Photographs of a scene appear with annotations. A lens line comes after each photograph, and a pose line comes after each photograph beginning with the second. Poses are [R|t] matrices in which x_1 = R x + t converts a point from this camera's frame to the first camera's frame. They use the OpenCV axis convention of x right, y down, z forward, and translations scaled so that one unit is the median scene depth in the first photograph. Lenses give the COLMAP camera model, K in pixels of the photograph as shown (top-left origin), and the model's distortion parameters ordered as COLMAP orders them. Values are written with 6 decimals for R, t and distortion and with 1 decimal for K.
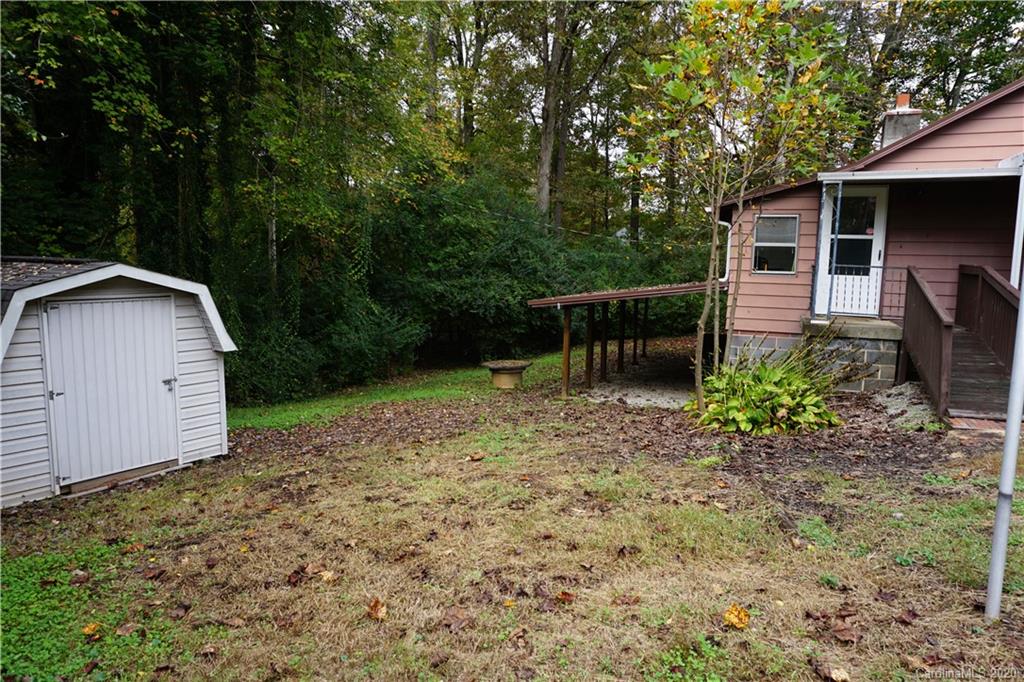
lens RADIAL K [[680.4, 0, 513.4], [0, 680.4, 339.8], [0, 0, 1]] dist [-0.055869, 0.040628]
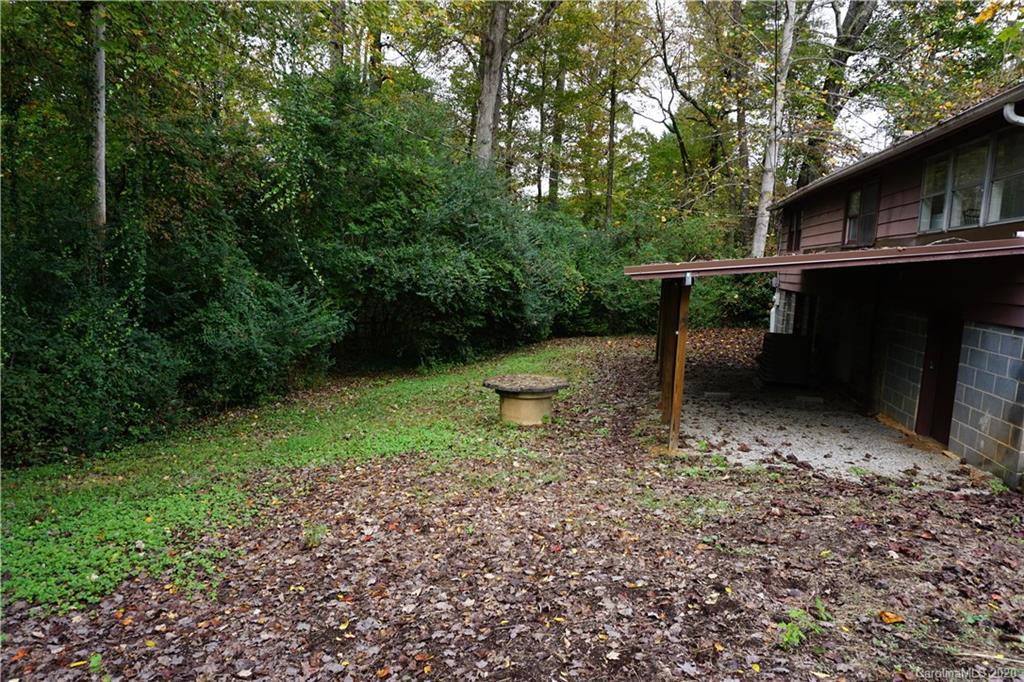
lens RADIAL K [[680.4, 0, 513.4], [0, 680.4, 339.8], [0, 0, 1]] dist [-0.055869, 0.040628]
pose [[0.982753, 0.012275, 0.184515, -0.178854], [-0.014300, 0.999851, 0.009648, -0.007996], [-0.184370, -0.012120, 0.982782, 0.603638]]
